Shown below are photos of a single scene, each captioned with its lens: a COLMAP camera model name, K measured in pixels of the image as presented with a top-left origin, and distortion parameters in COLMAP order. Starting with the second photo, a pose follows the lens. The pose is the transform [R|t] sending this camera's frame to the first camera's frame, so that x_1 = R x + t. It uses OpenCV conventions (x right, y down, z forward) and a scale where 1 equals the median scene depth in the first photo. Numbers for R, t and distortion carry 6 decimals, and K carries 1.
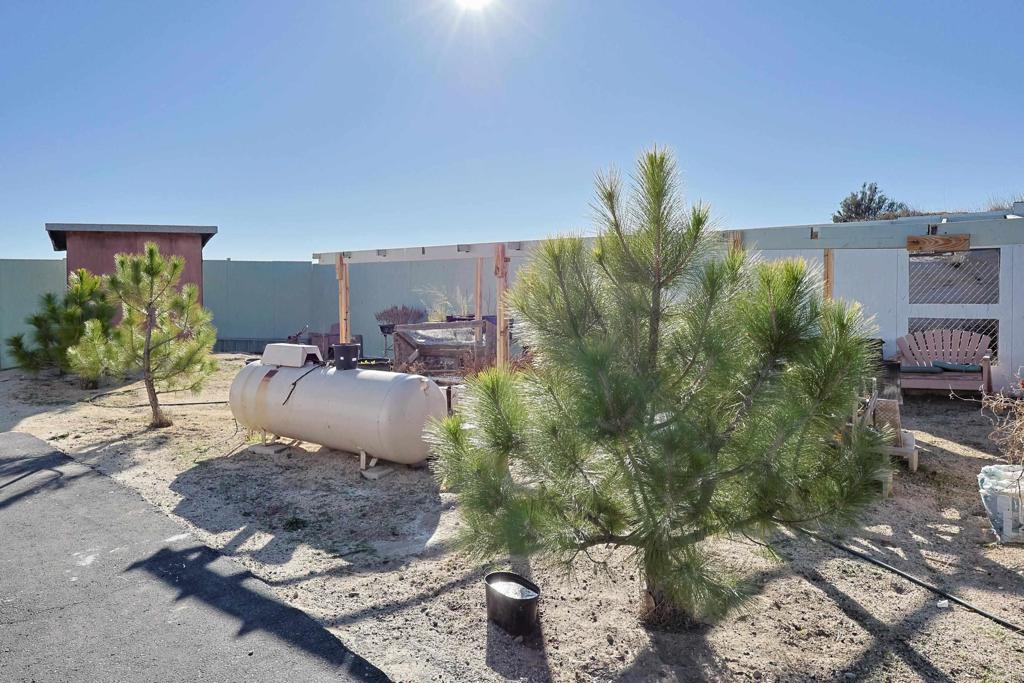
lens RADIAL K [[653.7, 0, 511.2], [0, 653.7, 297.8], [0, 0, 1]] dist [-0.001565, 0.001173]
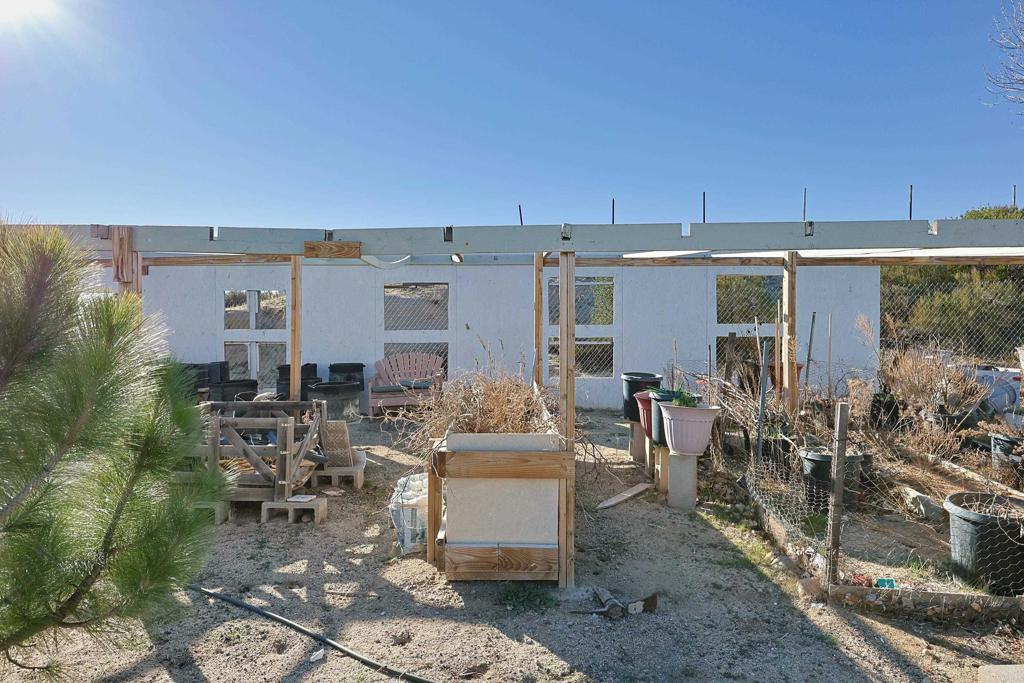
lens RADIAL K [[589.6, 0, 512.4], [0, 589.6, 339.3], [0, 0, 1]] dist [0.003140, 0.000280]
pose [[0.771408, -0.007767, 0.636293, 0.295227], [0.002157, 0.999952, 0.009591, 0.031136], [-0.636337, -0.006026, 0.771388, 0.184948]]
